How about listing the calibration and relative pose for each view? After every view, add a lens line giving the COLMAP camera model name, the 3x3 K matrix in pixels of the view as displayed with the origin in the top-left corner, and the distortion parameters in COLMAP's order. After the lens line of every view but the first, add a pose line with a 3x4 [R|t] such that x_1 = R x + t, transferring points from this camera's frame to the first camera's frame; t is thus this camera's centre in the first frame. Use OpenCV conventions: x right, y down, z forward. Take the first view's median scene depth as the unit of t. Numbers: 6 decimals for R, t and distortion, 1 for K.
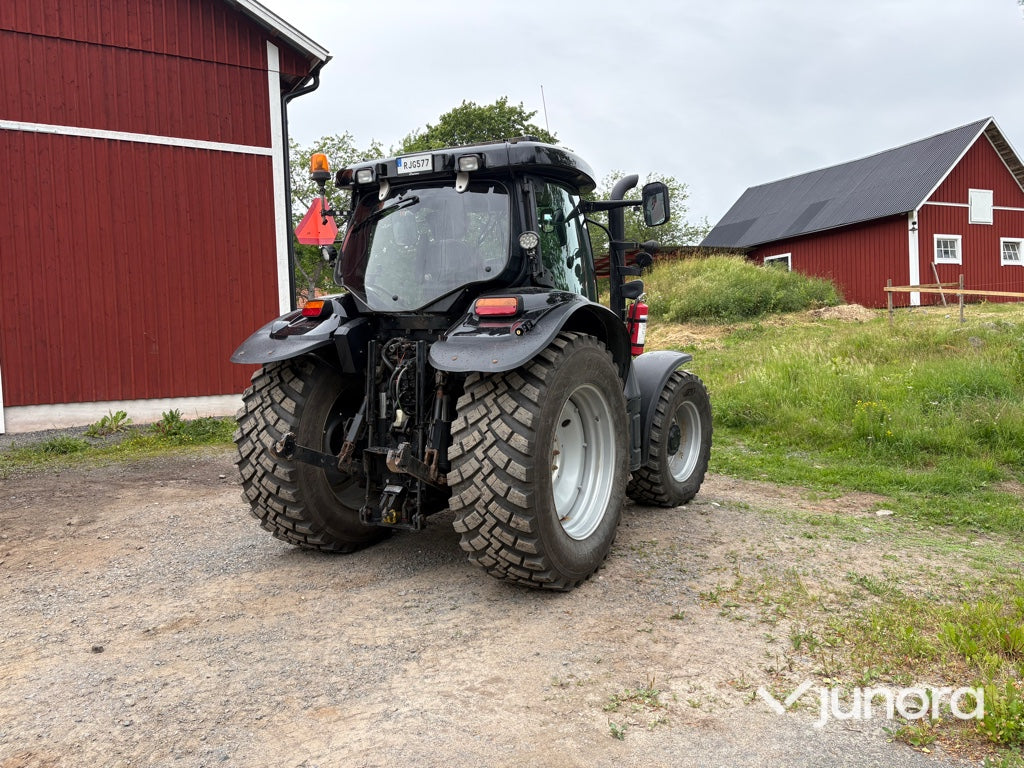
lens RADIAL K [[770.3, 0, 511.8], [0, 770.3, 387.3], [0, 0, 1]] dist [0.045681, -0.042344]
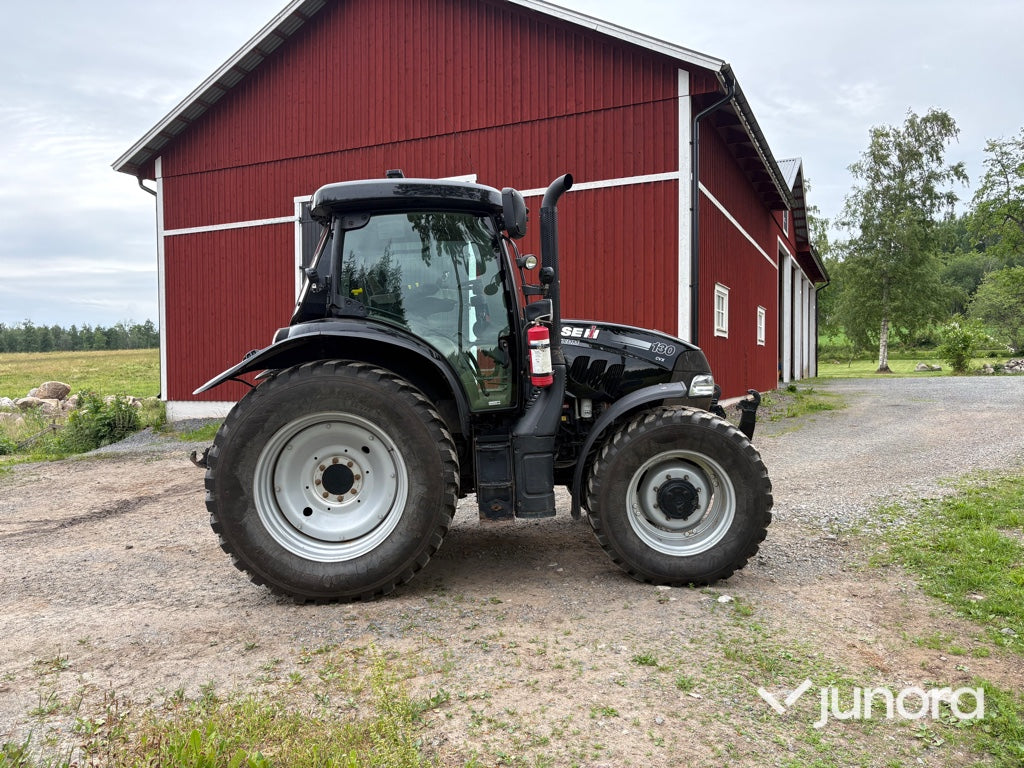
lens RADIAL K [[770.3, 0, 511.8], [0, 770.3, 387.3], [0, 0, 1]] dist [0.045681, -0.042344]
pose [[0.550946, 0.047221, -0.833204, 1.020449], [-0.056838, 0.998203, 0.018989, -0.065468], [0.832603, 0.036896, 0.552640, 0.593337]]
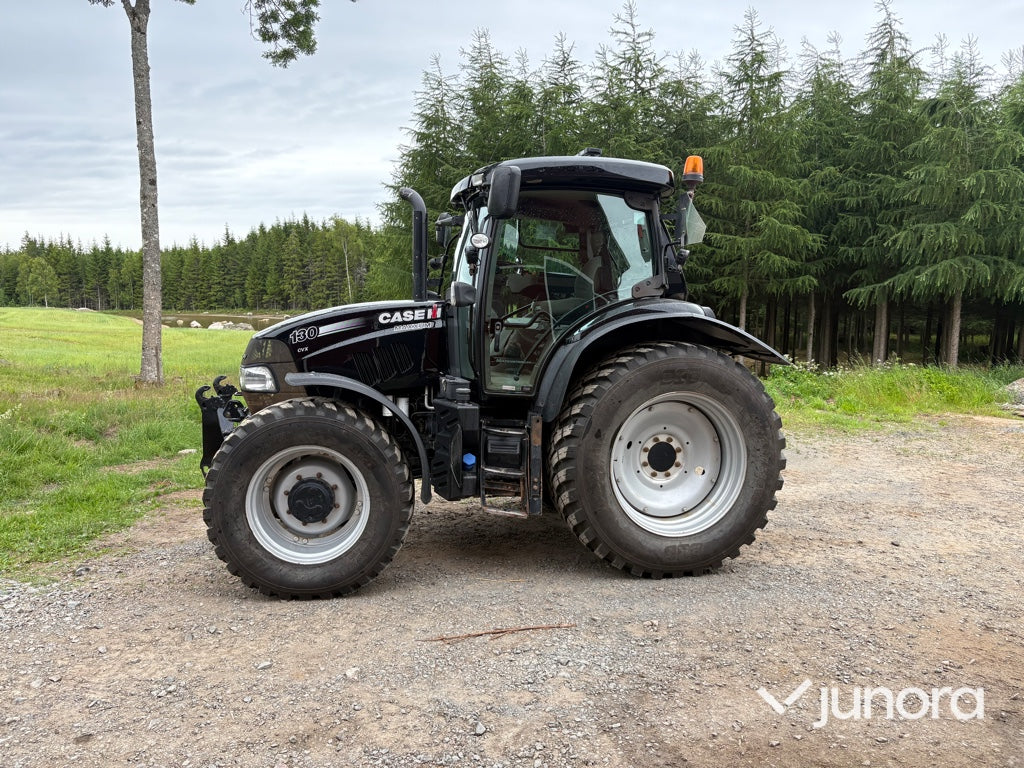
lens RADIAL K [[769.2, 0, 512.0], [0, 769.2, 384.0], [0, 0, 1]] dist [0.047811, -0.046697]
pose [[-0.682756, -0.056949, 0.728424, -0.872770], [0.064165, 0.988433, 0.137418, -0.177861], [-0.727823, 0.140562, -0.671204, 1.985956]]
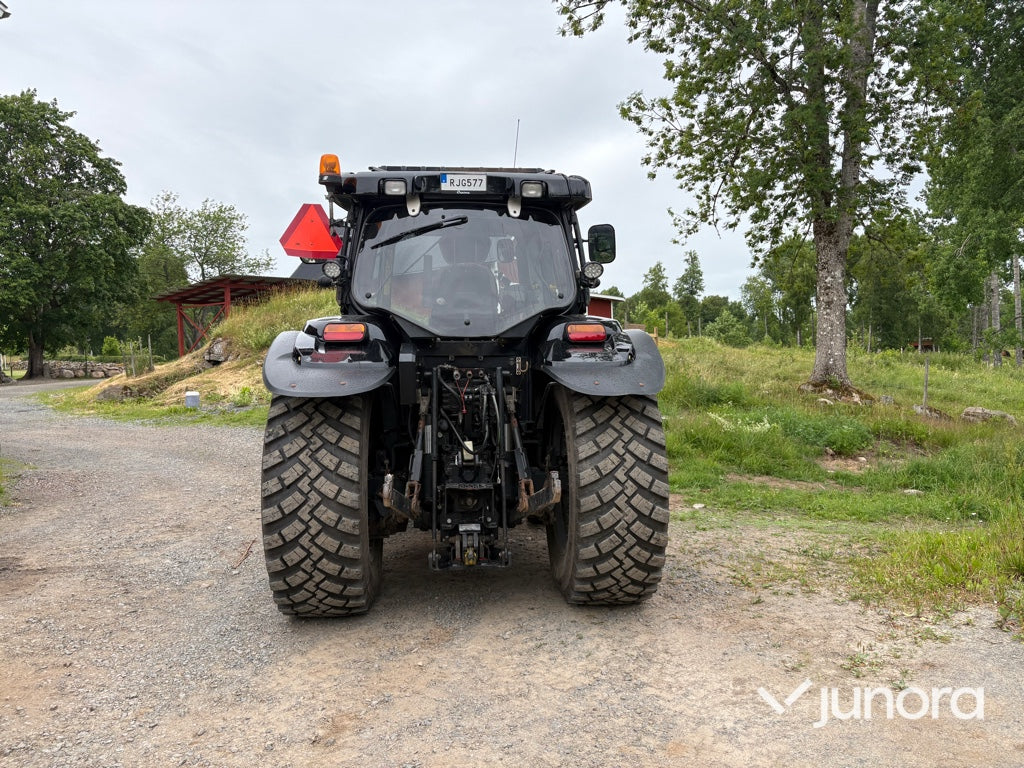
lens RADIAL K [[770.3, 0, 511.8], [0, 770.3, 387.3], [0, 0, 1]] dist [0.045681, -0.042344]
pose [[0.822331, -0.021844, 0.568589, -0.618414], [0.046999, 0.998456, -0.029615, -0.006259], [-0.567065, 0.051076, 0.822088, 0.196664]]
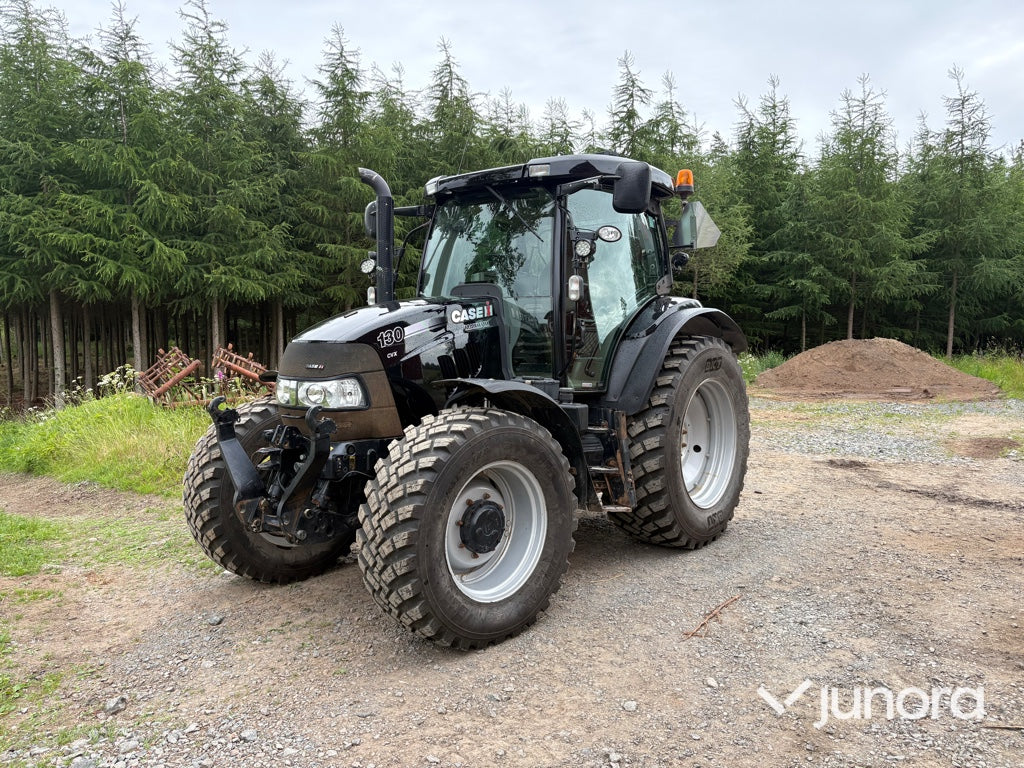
lens RADIAL K [[767.2, 0, 508.5], [0, 767.2, 385.3], [0, 0, 1]] dist [0.069305, -0.072985]
pose [[-0.985638, 0.010674, 0.168536, -0.194037], [0.037758, 0.986665, 0.158325, -0.196030], [-0.164598, 0.162414, -0.972897, 2.304208]]
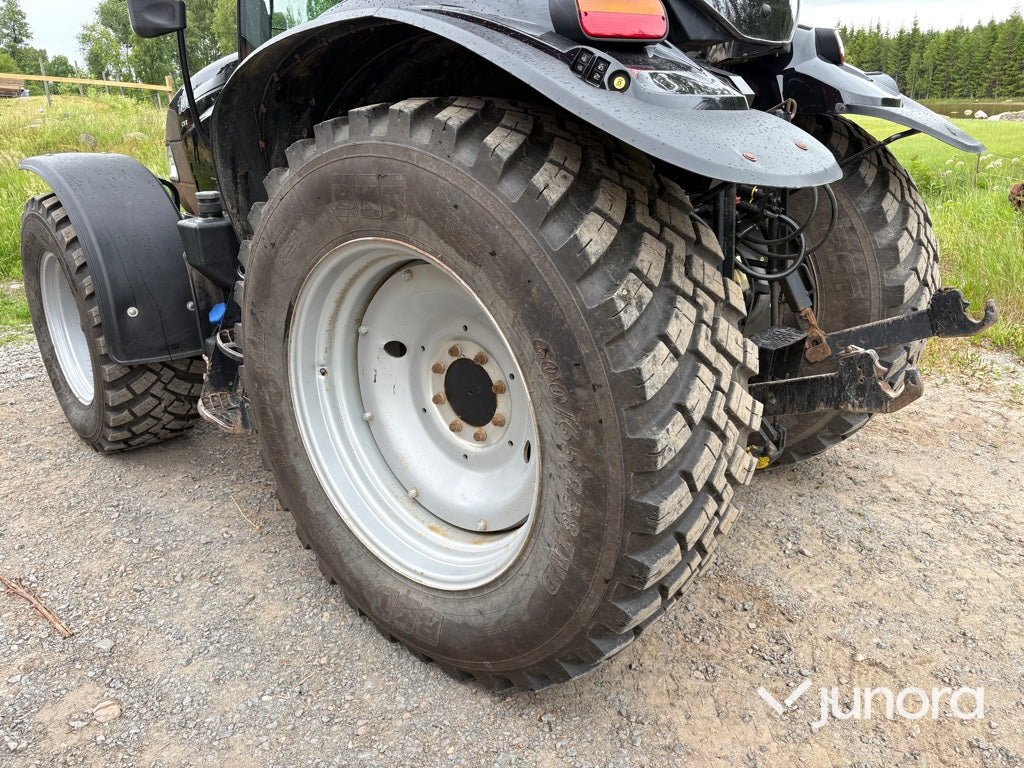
lens RADIAL K [[770.3, 0, 511.8], [0, 770.3, 387.3], [0, 0, 1]] dist [0.045681, -0.042344]
pose [[0.183766, -0.321036, 0.929067, -0.658053], [0.094946, 0.946541, 0.308294, -0.058899], [-0.978374, 0.031558, 0.204423, 1.023159]]
